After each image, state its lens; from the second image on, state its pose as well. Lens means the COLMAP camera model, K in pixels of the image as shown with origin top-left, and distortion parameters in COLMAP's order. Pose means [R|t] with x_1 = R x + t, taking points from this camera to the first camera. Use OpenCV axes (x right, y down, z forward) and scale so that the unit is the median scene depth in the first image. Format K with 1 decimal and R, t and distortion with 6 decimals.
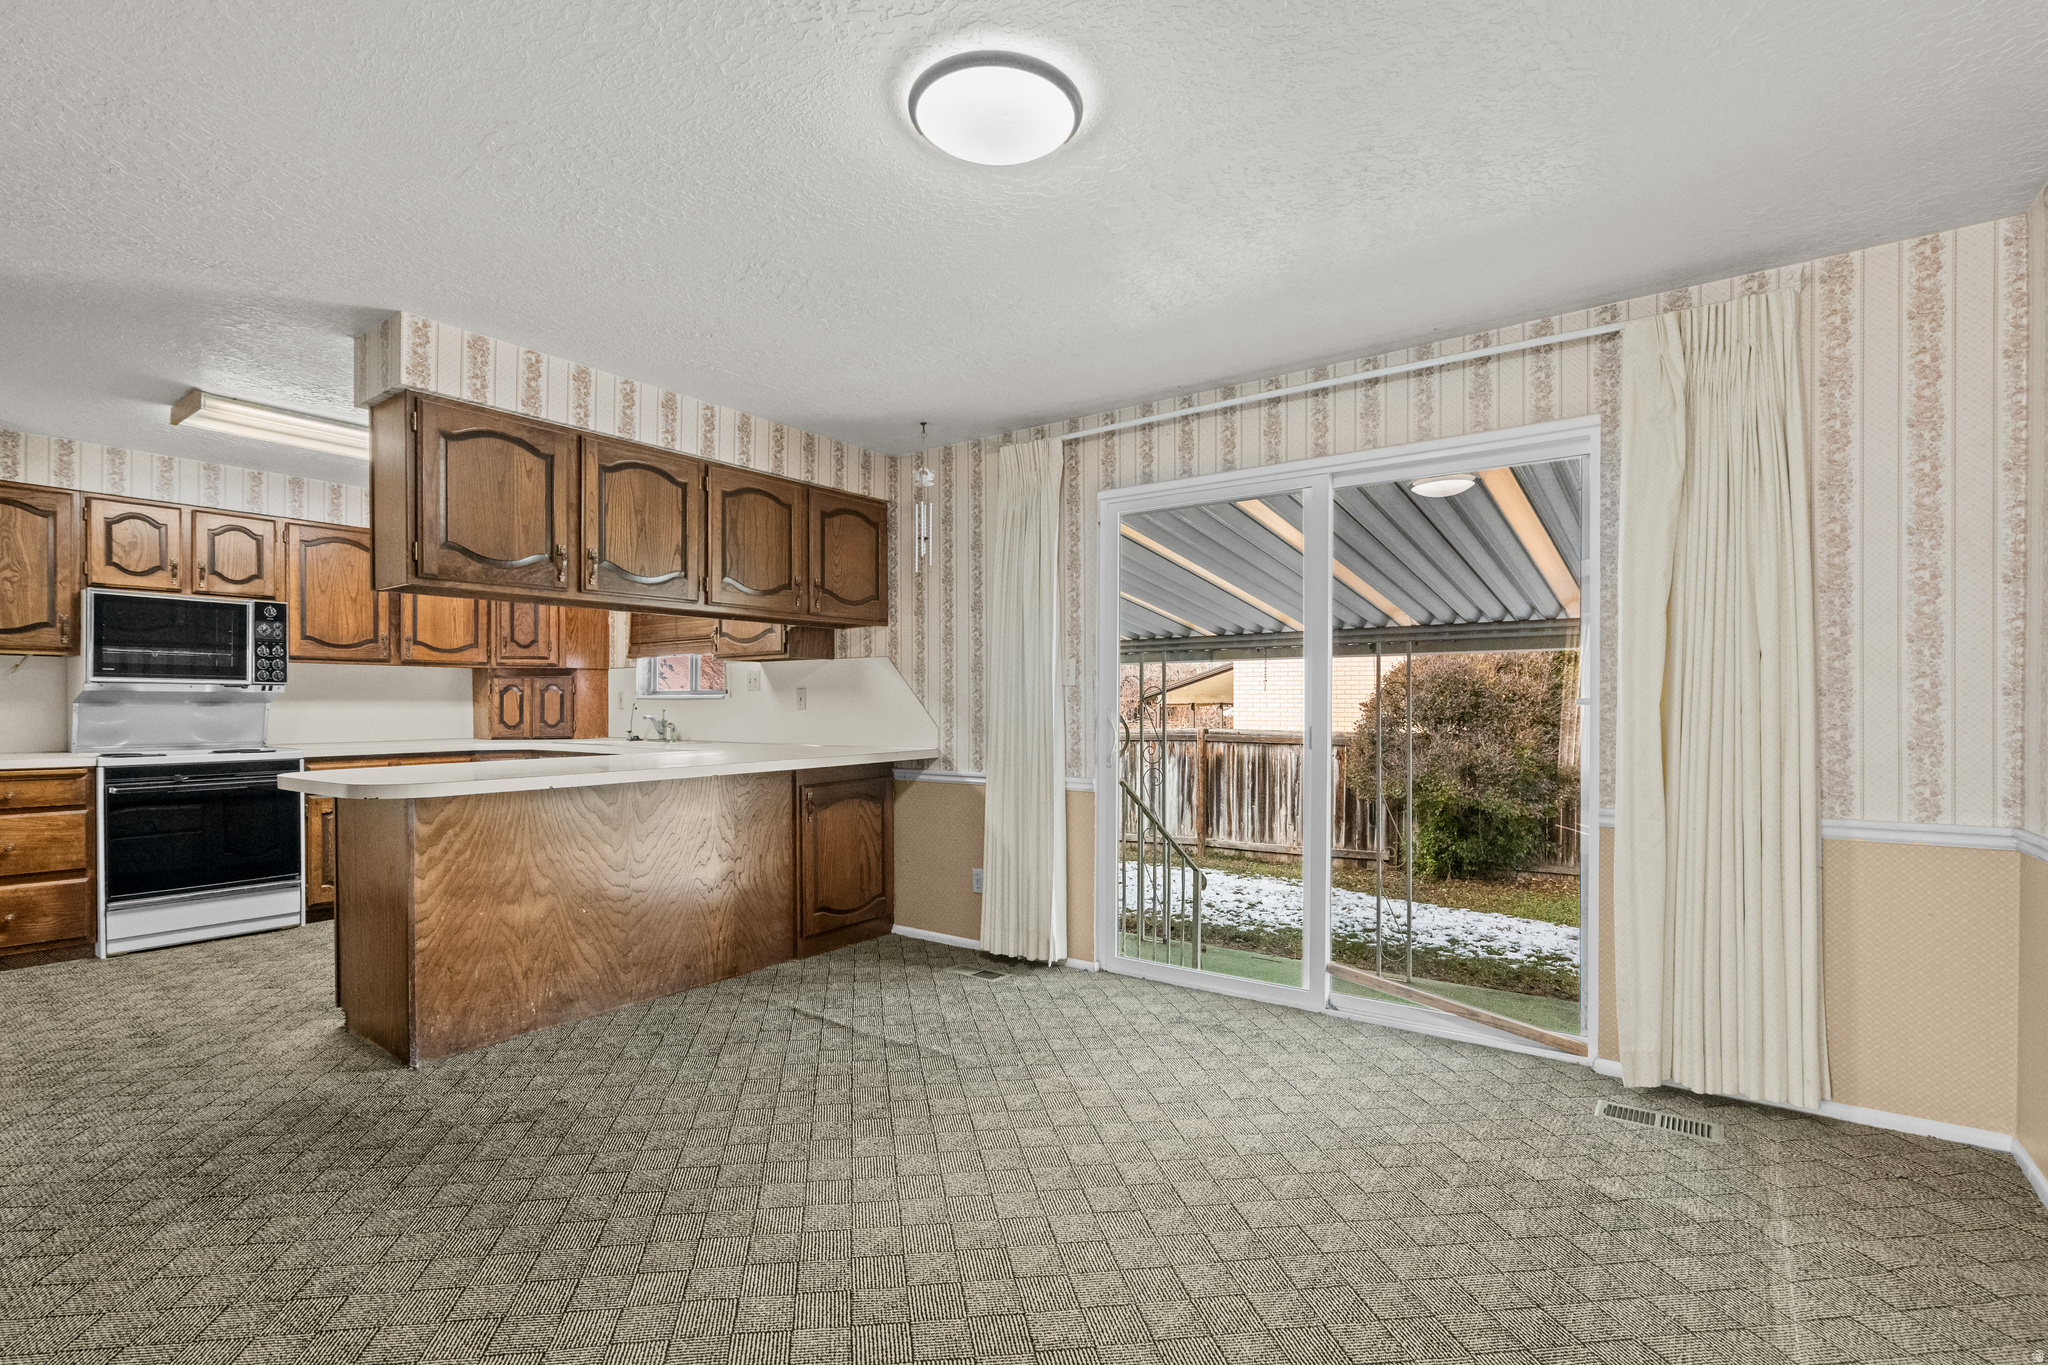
lens RADIAL K [[932.2, 0, 1022.7], [0, 932.2, 713.4], [0, 0, 1]] dist [0.001007, 0.000172]
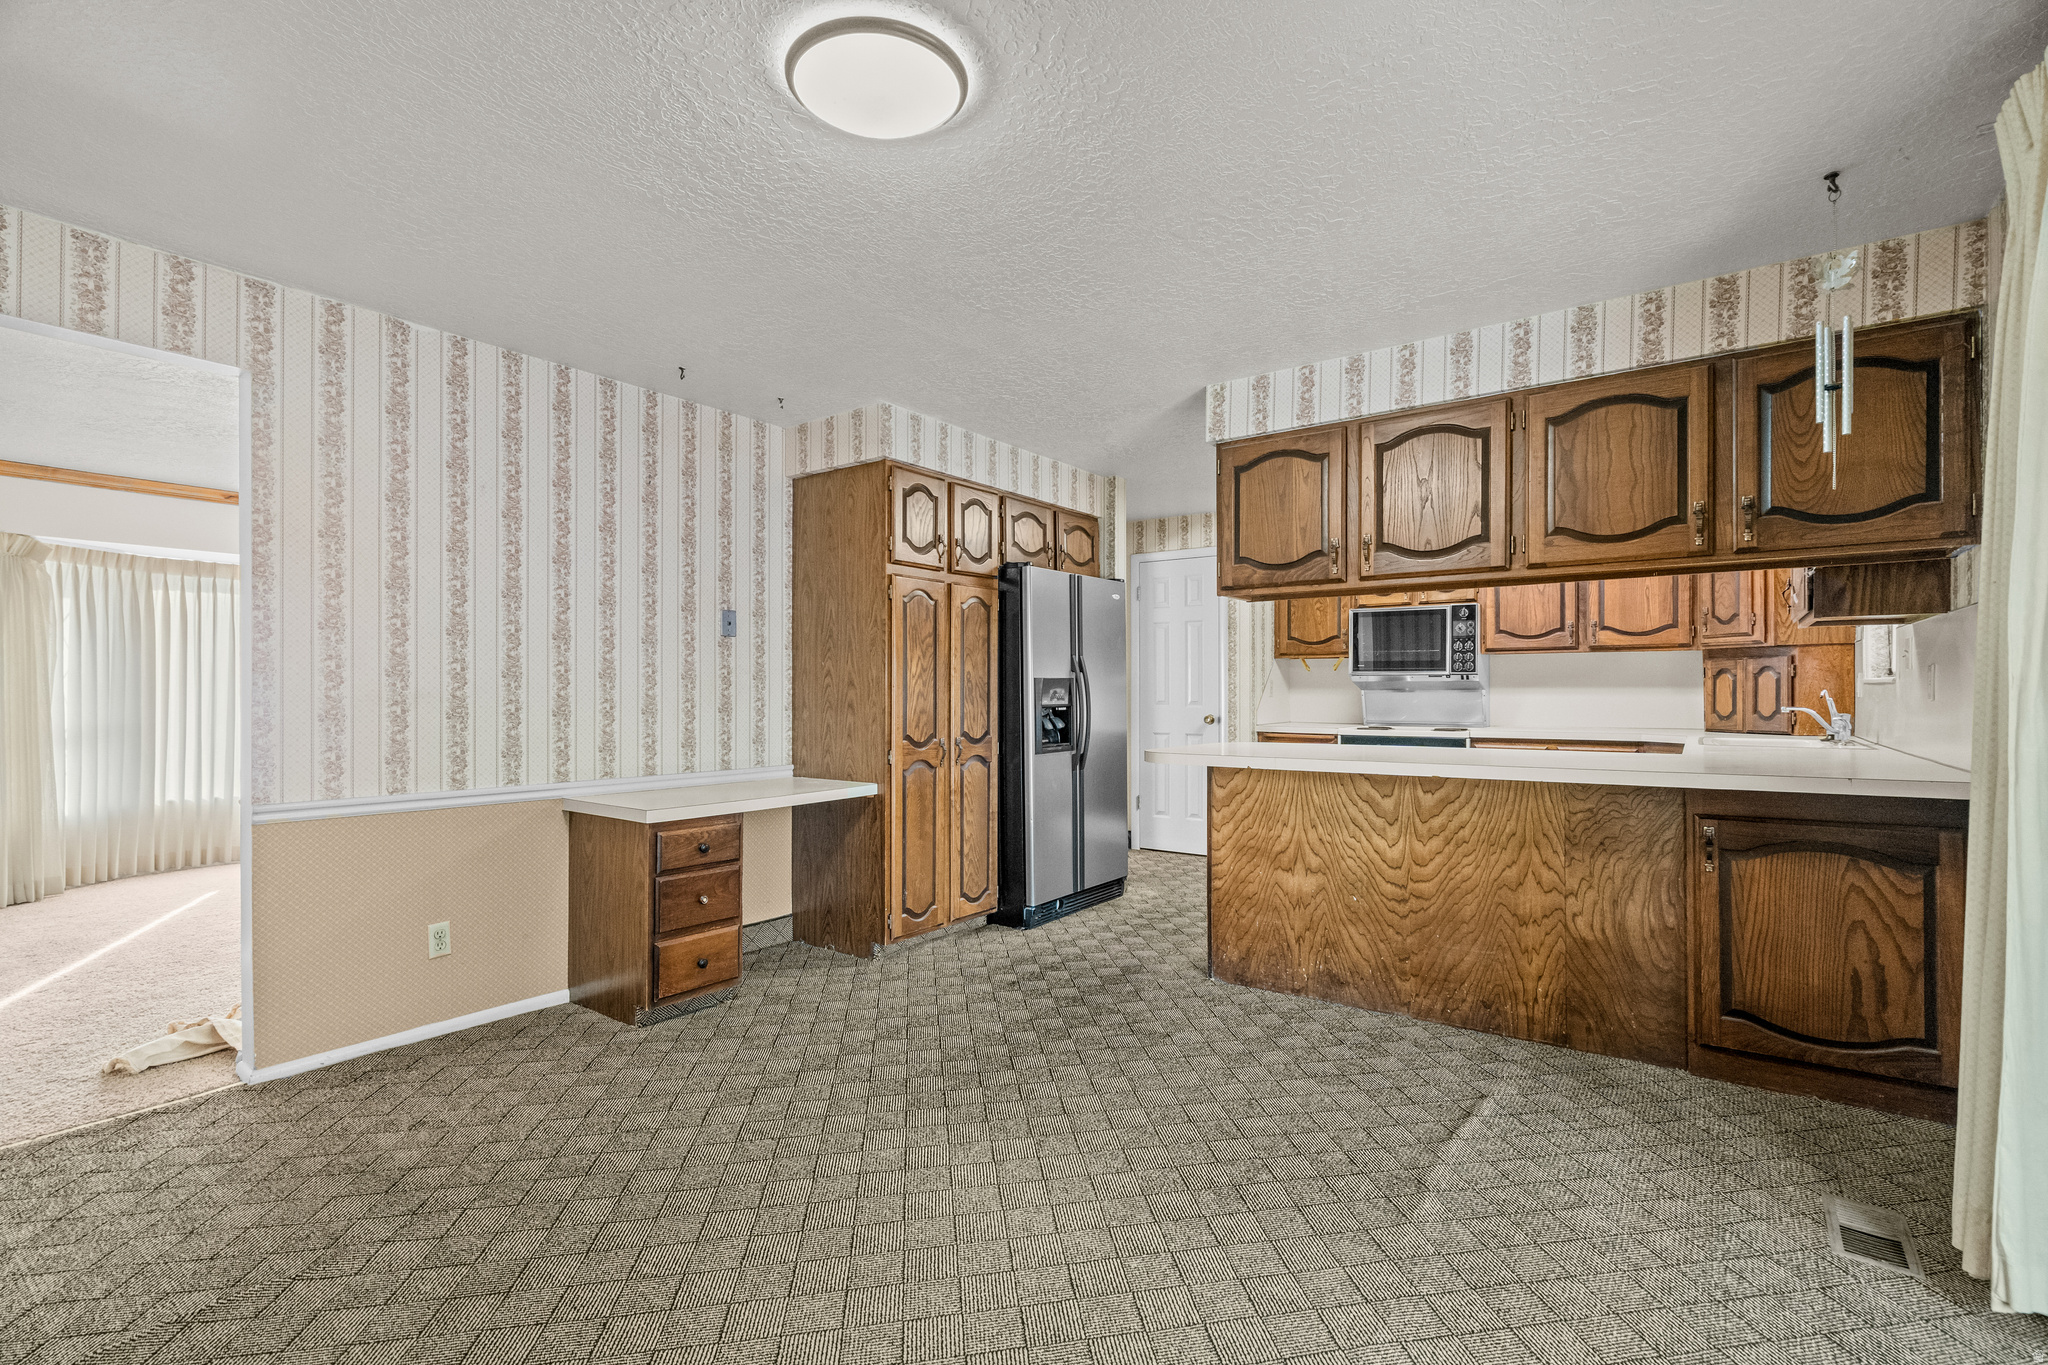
lens RADIAL K [[930.2, 0, 1032.6], [0, 930.2, 689.5], [0, 0, 1]] dist [-0.001861, -0.000515]
pose [[0.003113, -0.000741, -0.999995, 0.459271], [-0.008927, 0.999960, -0.000768, -0.007613], [0.999955, 0.008929, 0.003107, 0.568841]]
